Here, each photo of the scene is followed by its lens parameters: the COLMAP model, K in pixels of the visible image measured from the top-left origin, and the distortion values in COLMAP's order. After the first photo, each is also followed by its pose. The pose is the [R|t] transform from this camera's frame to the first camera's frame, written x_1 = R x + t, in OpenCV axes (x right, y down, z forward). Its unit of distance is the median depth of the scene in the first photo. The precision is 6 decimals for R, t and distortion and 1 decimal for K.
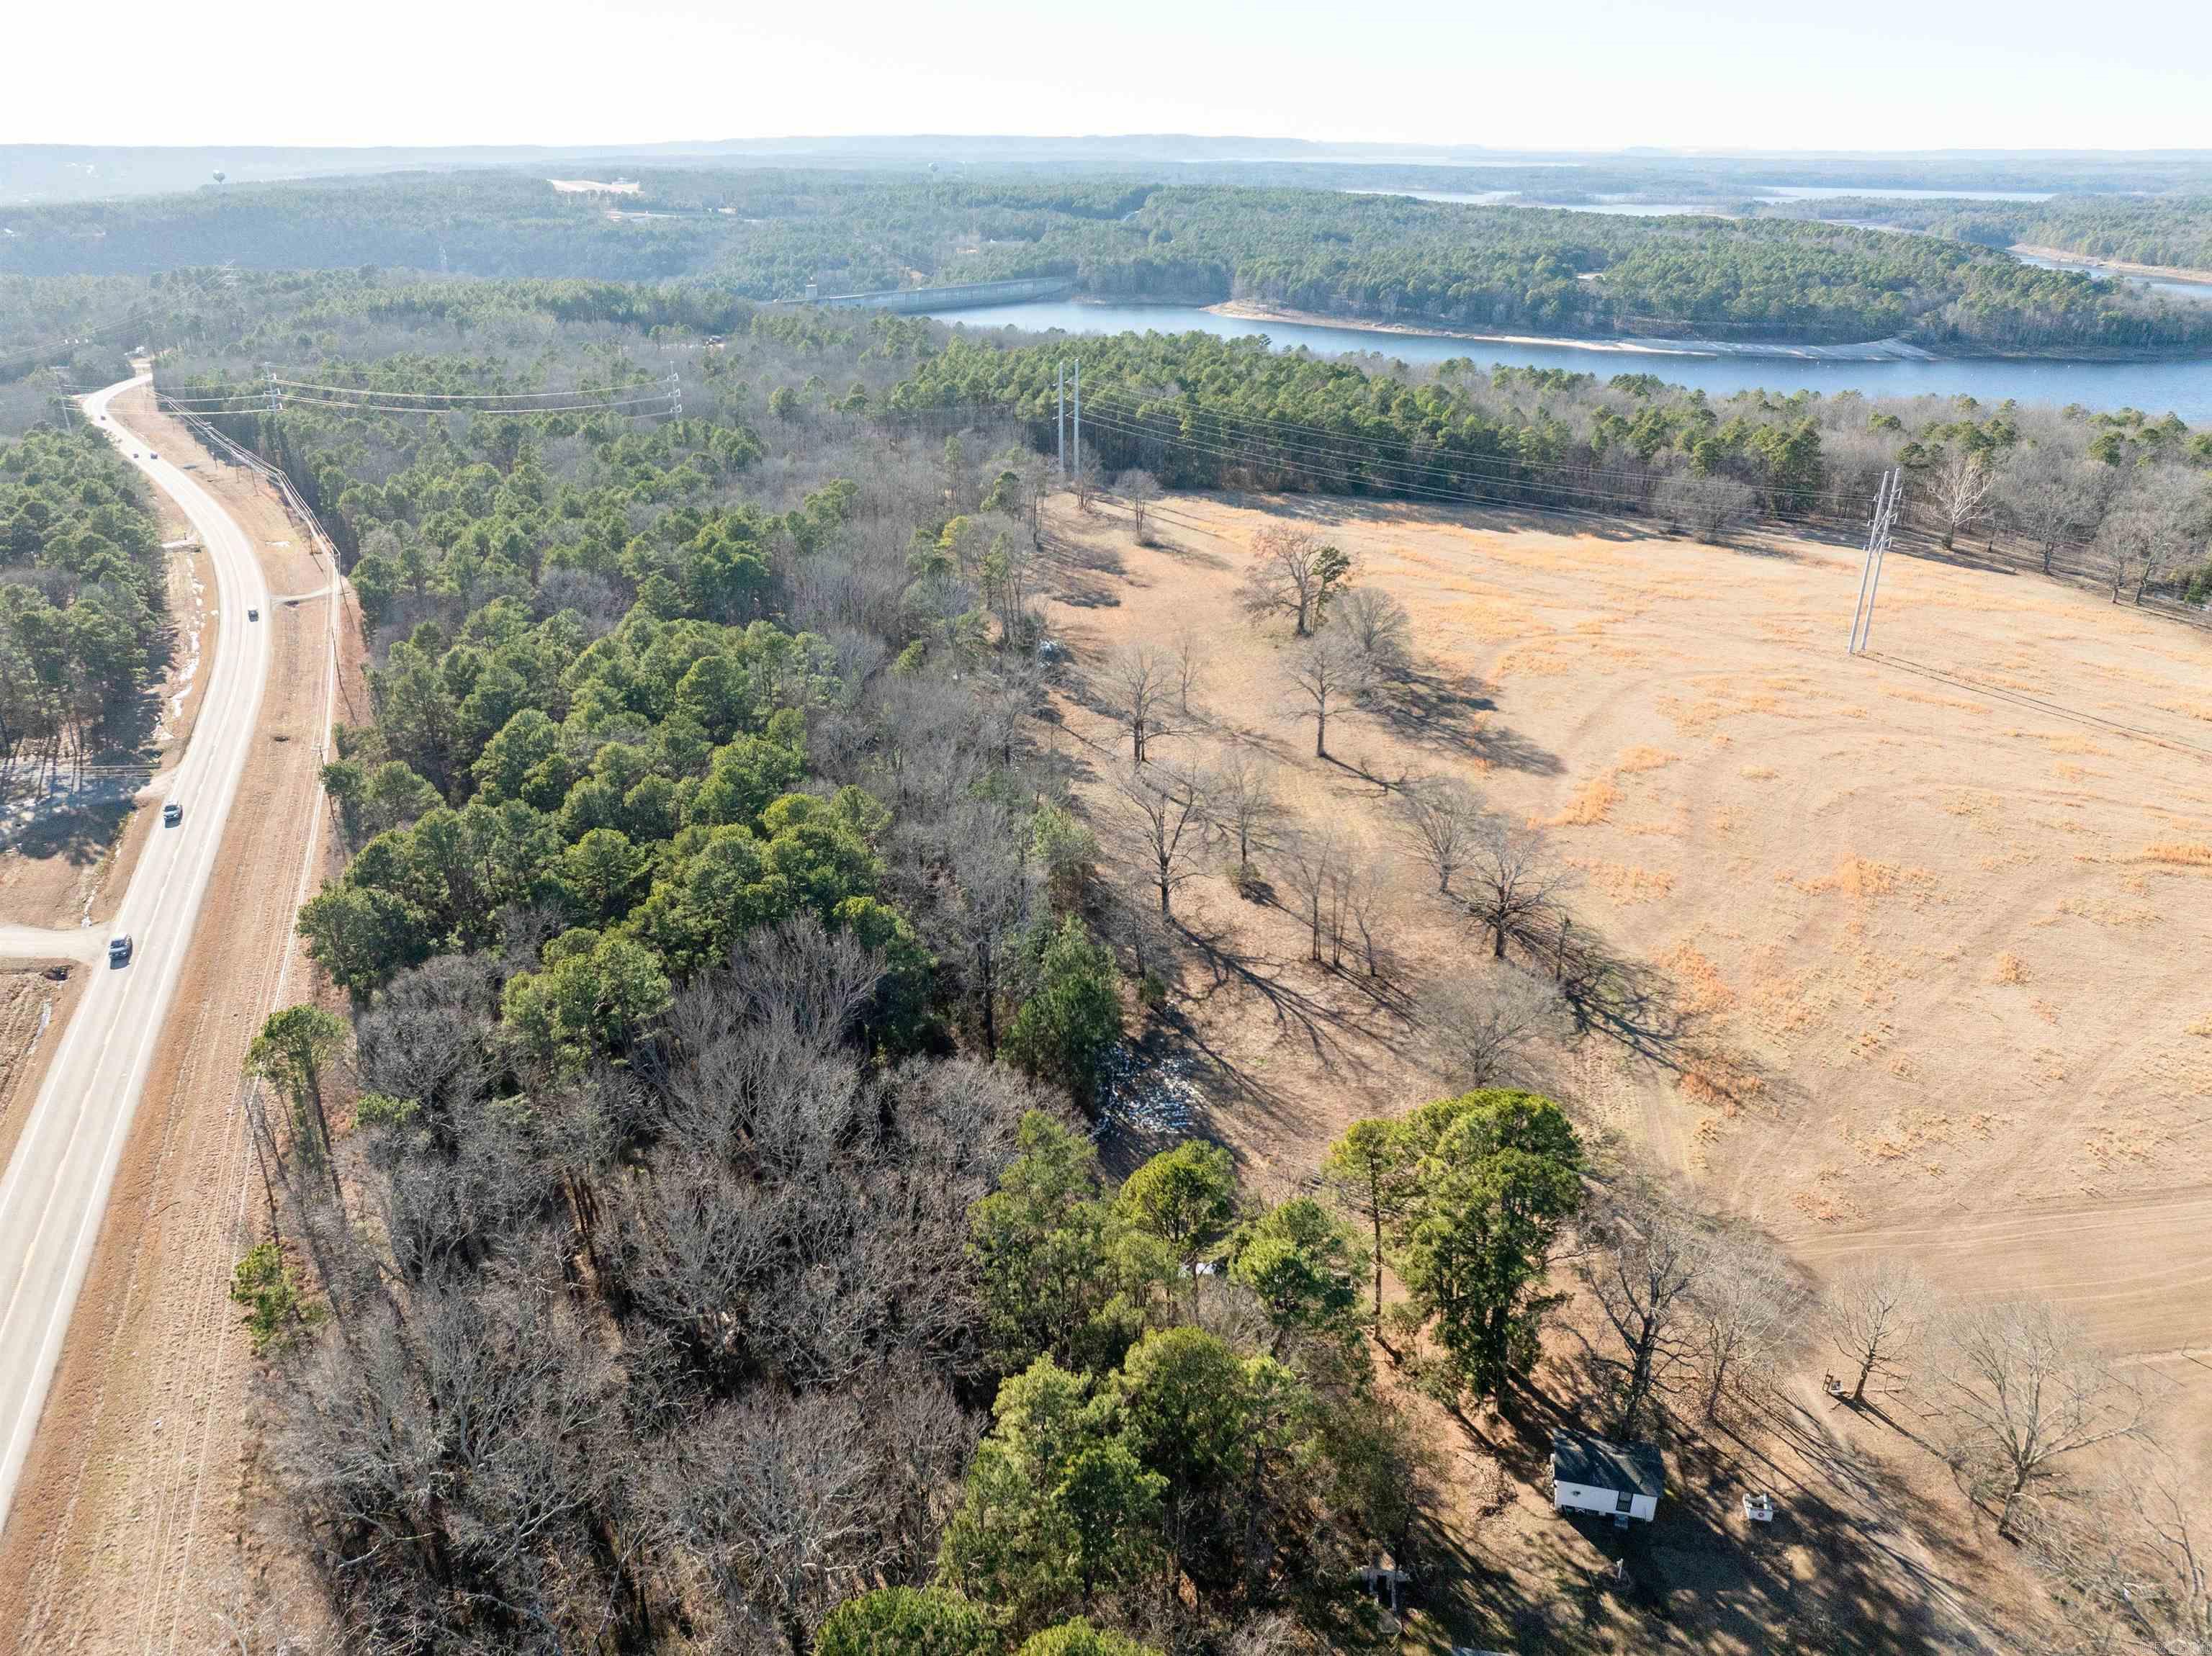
lens RADIAL K [[1564.3, 0, 1106.0], [0, 1564.3, 828.0], [0, 0, 1]] dist [-0.054882, 0.026750]
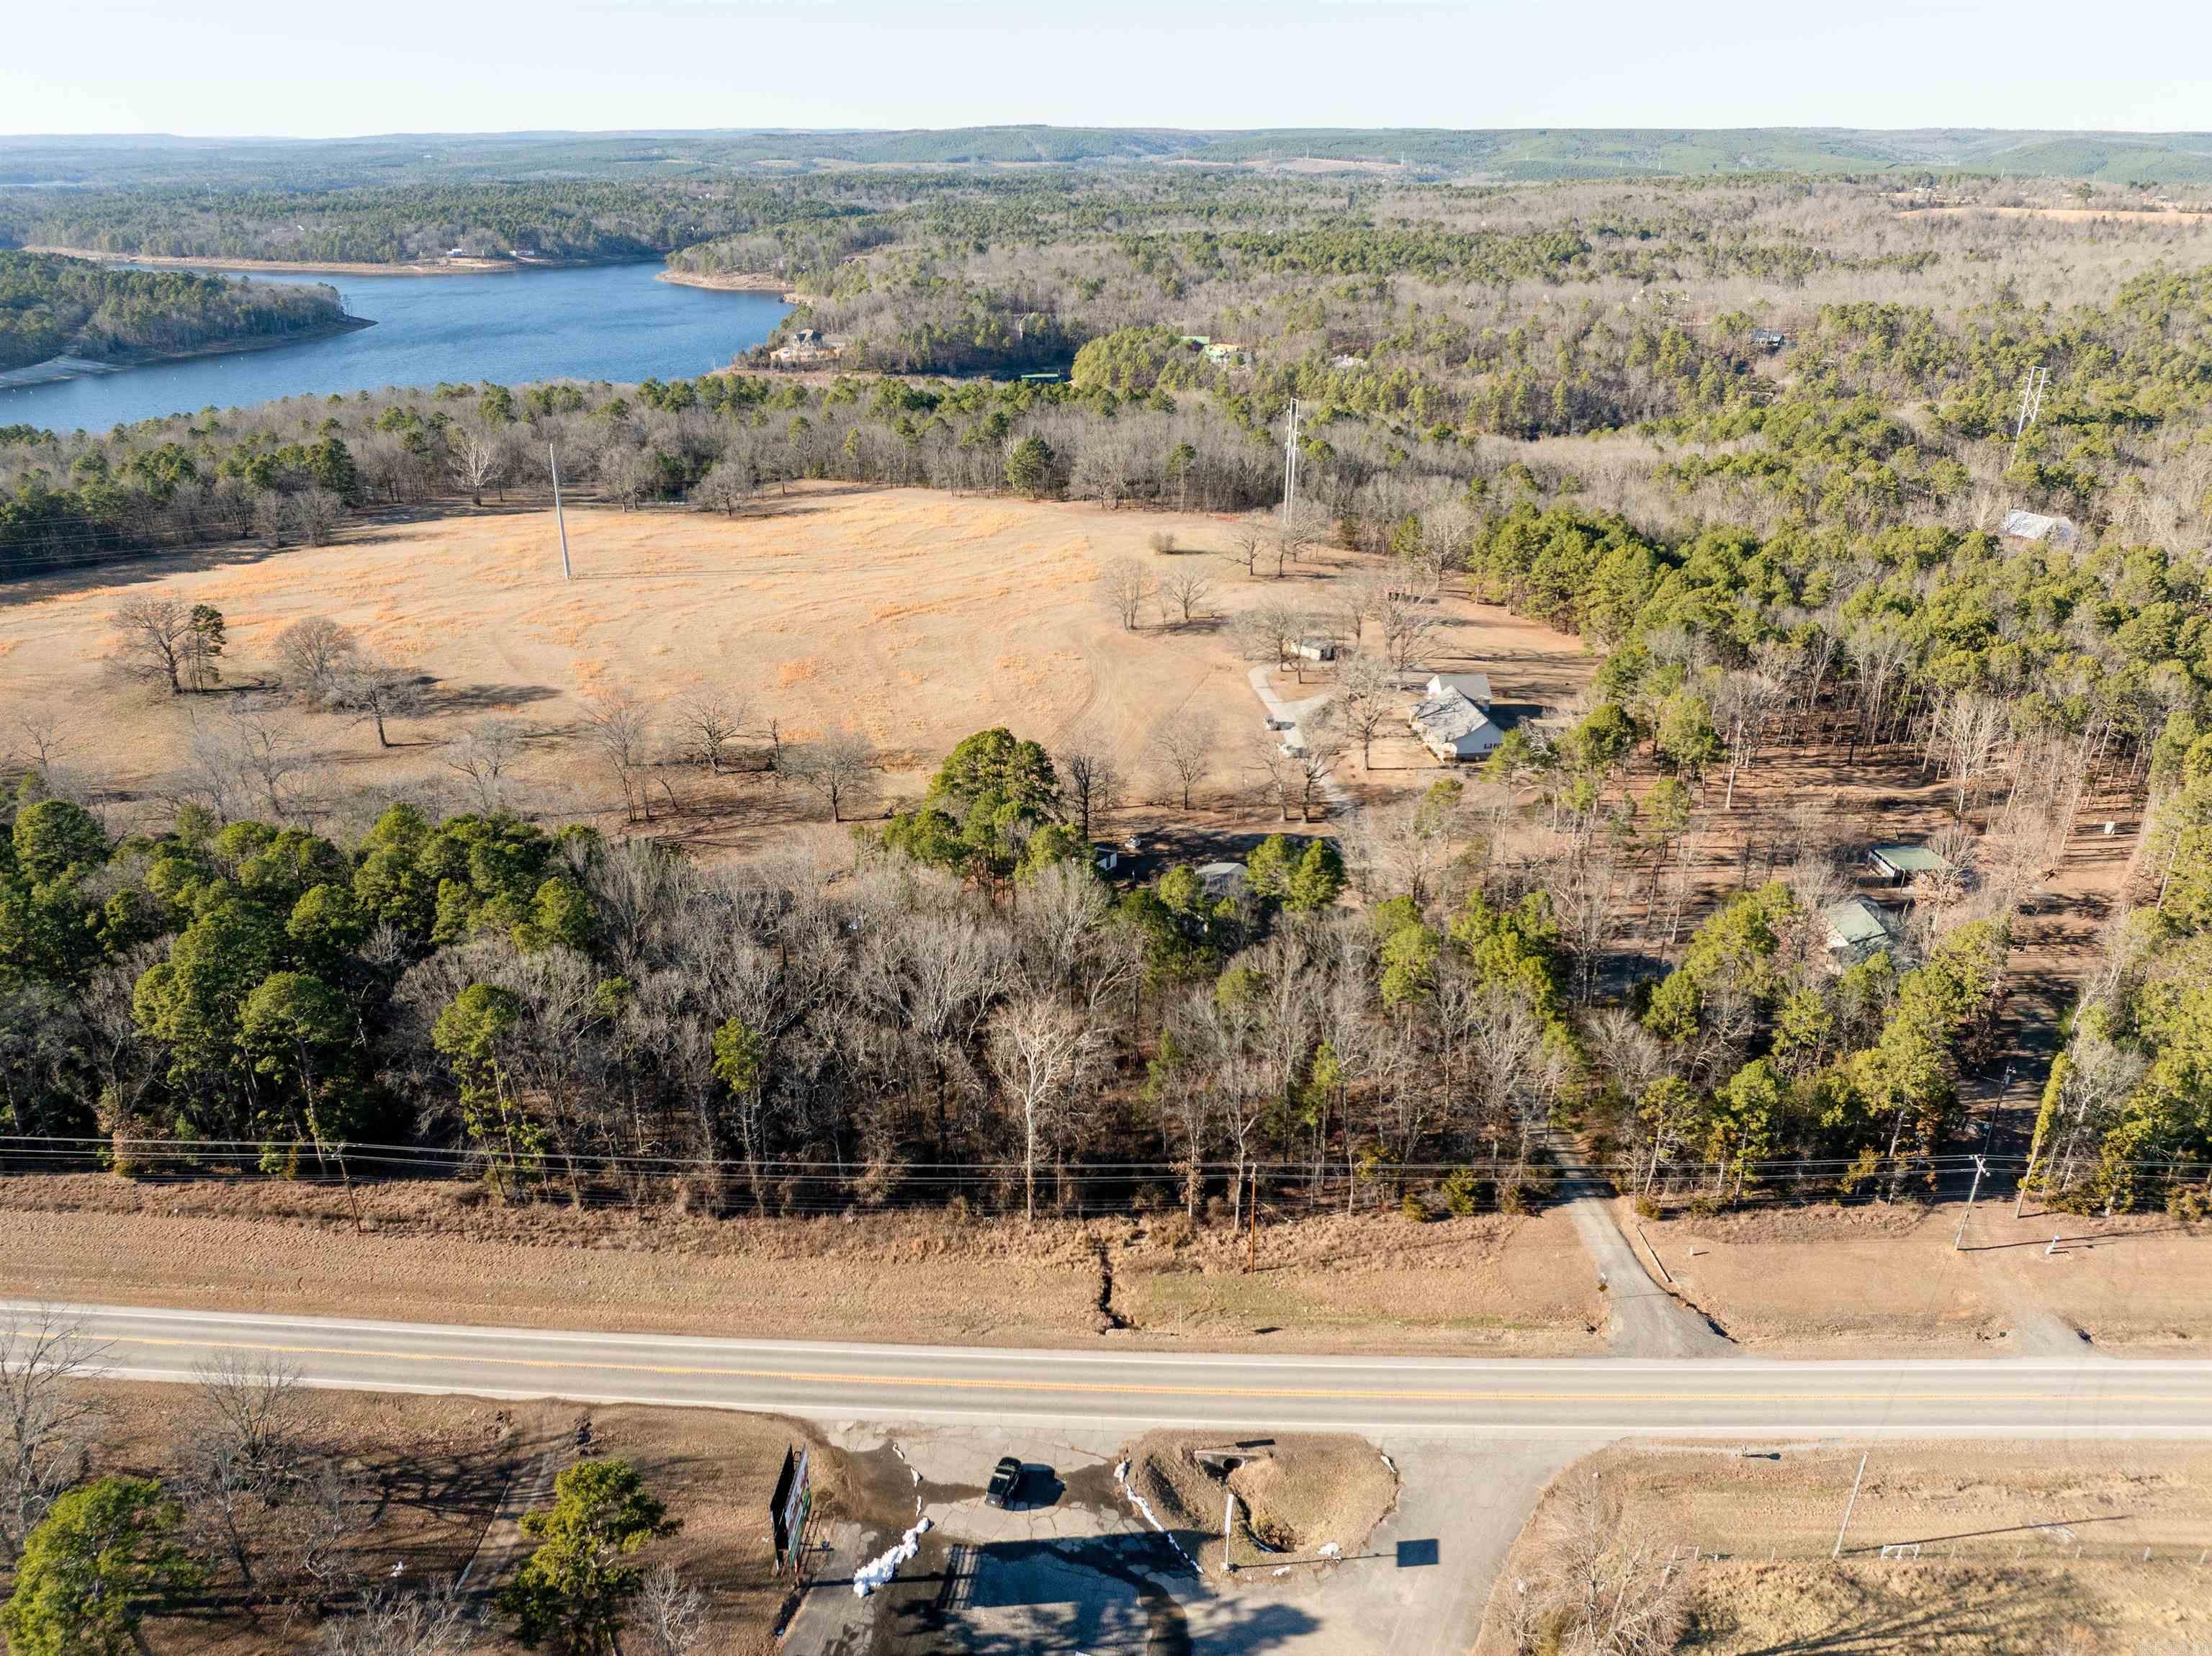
lens RADIAL K [[1564.3, 0, 1106.0], [0, 1564.3, 828.0], [0, 0, 1]] dist [-0.054882, 0.026750]
pose [[0.418873, -0.370686, 0.828937, -0.145423], [0.363117, 0.905093, 0.221254, -0.011631], [-0.832281, 0.208324, 0.513722, -0.018583]]
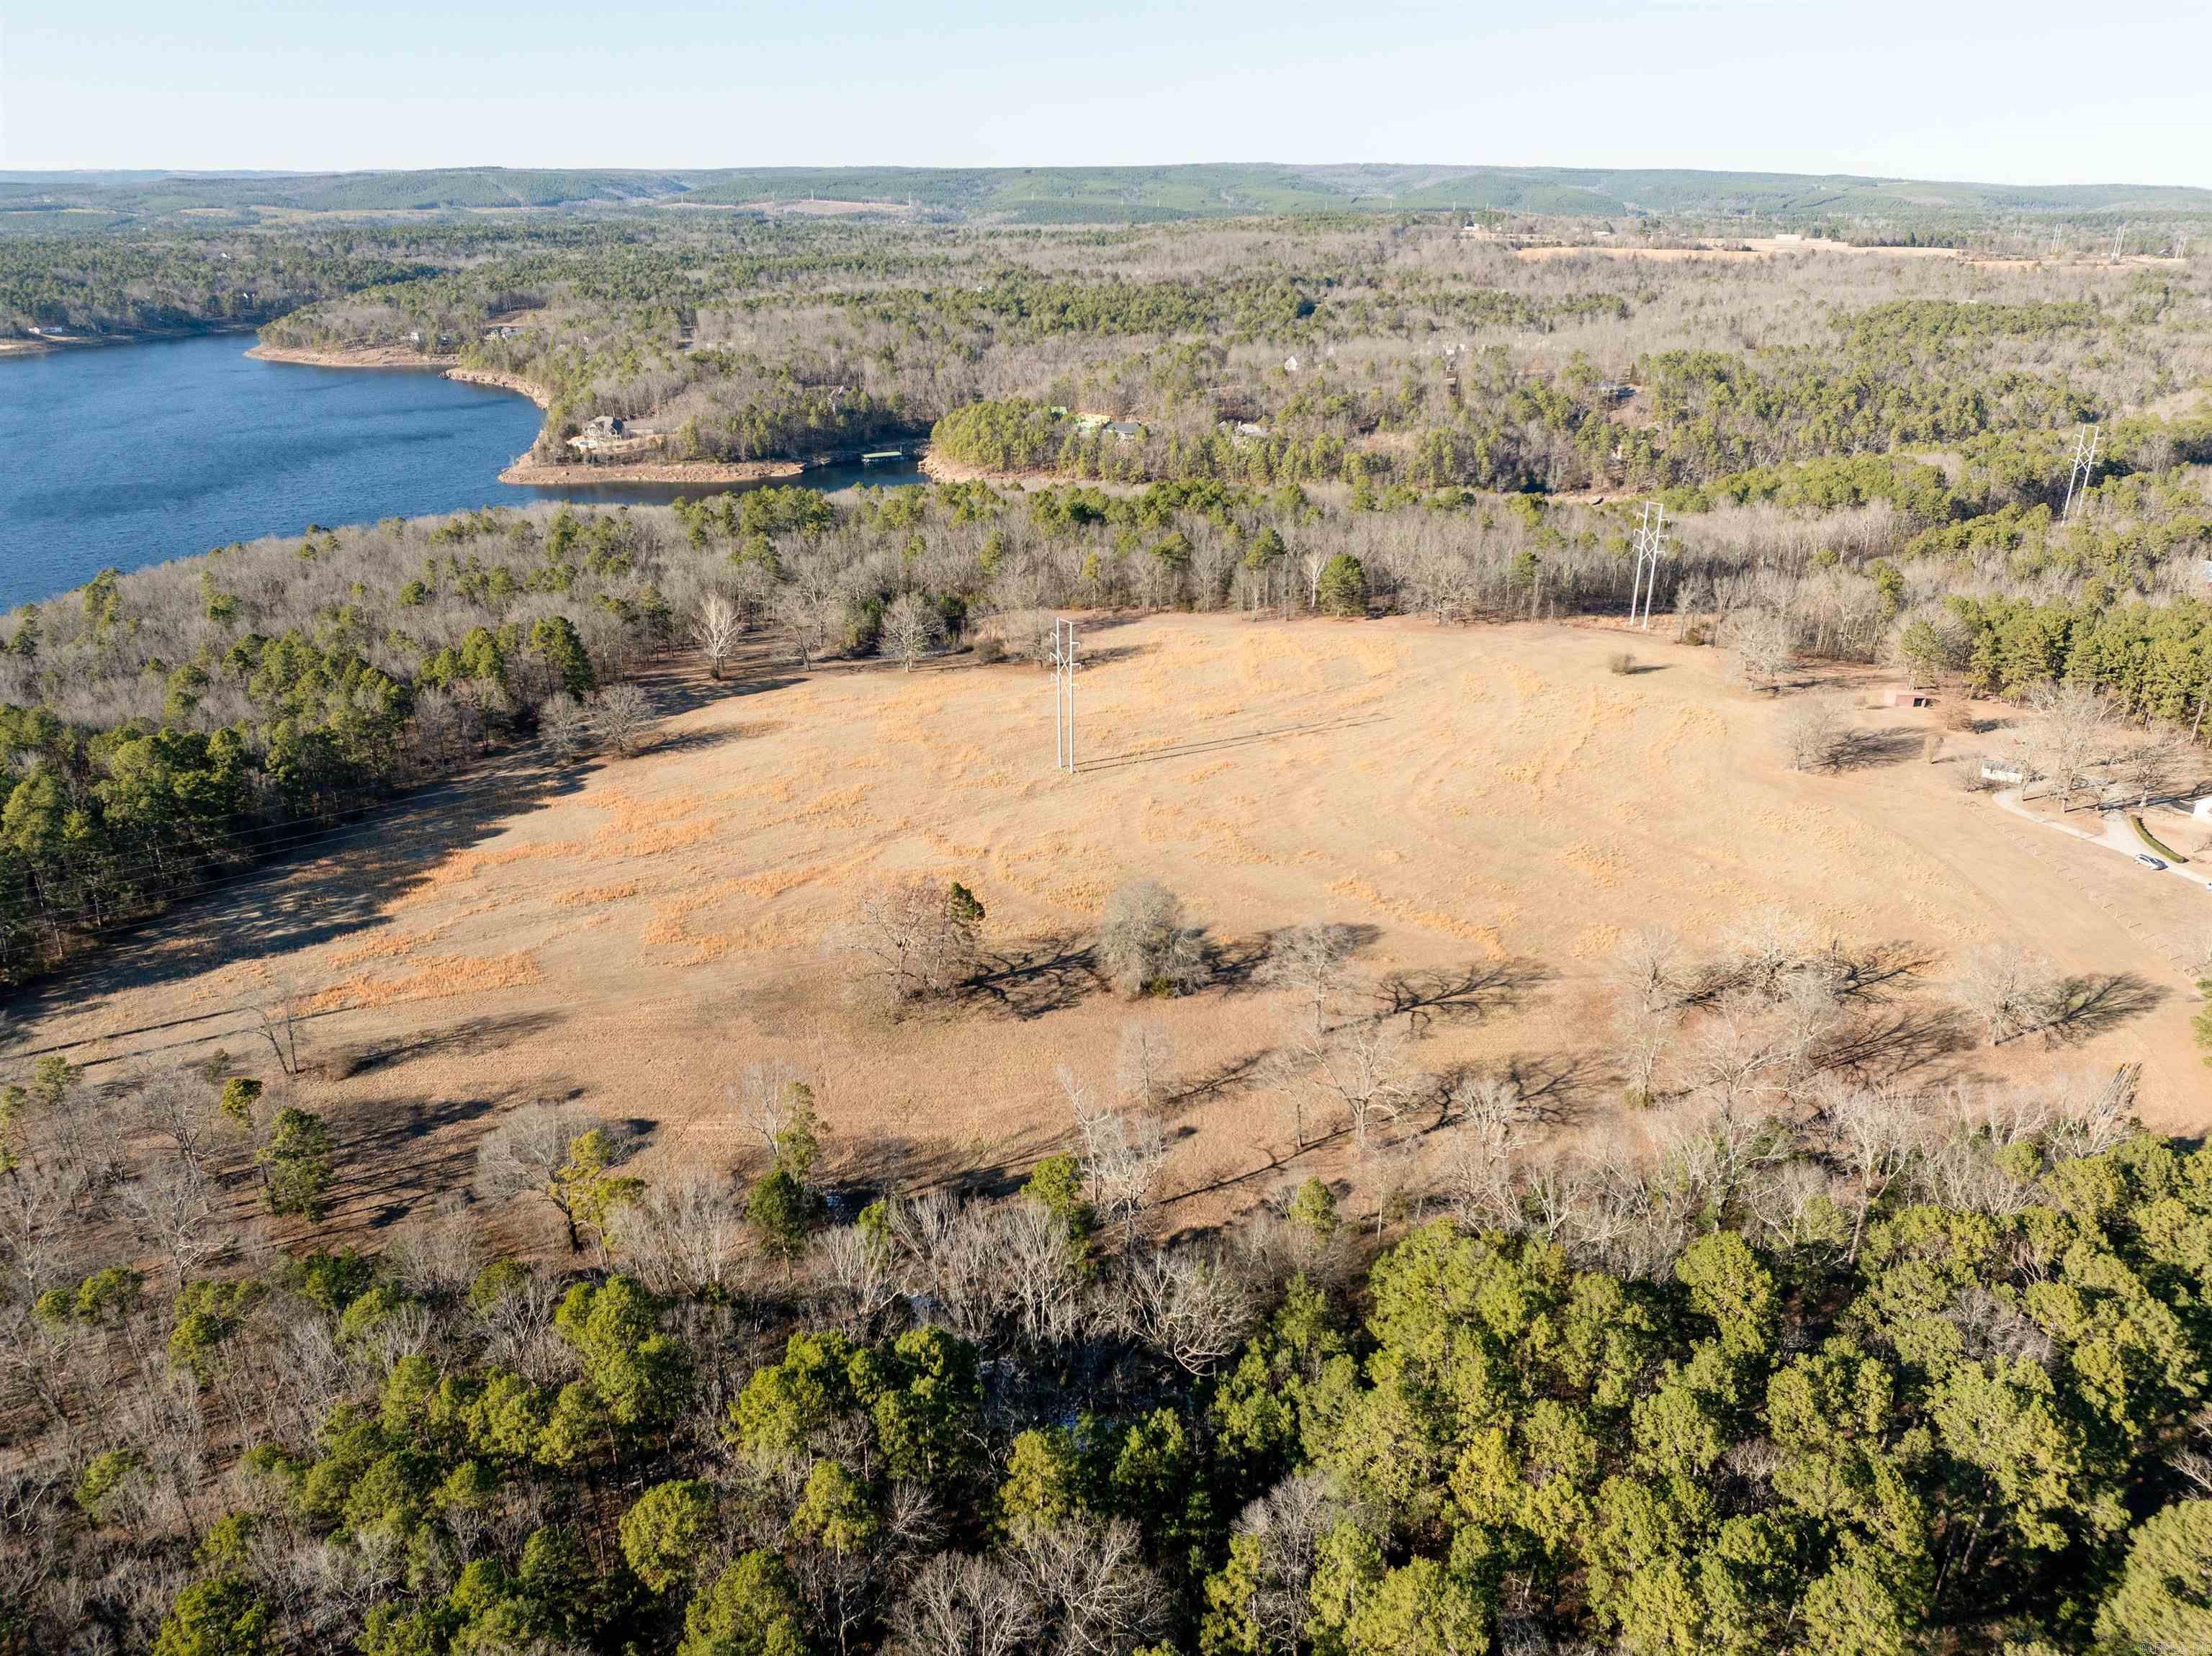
lens RADIAL K [[1564.3, 0, 1106.0], [0, 1564.3, 828.0], [0, 0, 1]] dist [-0.054882, 0.026750]
pose [[0.092311, -0.388033, 0.917011, -0.162686], [0.395320, 0.859534, 0.323918, -0.118724], [-0.913893, 0.332612, 0.232742, 0.187722]]
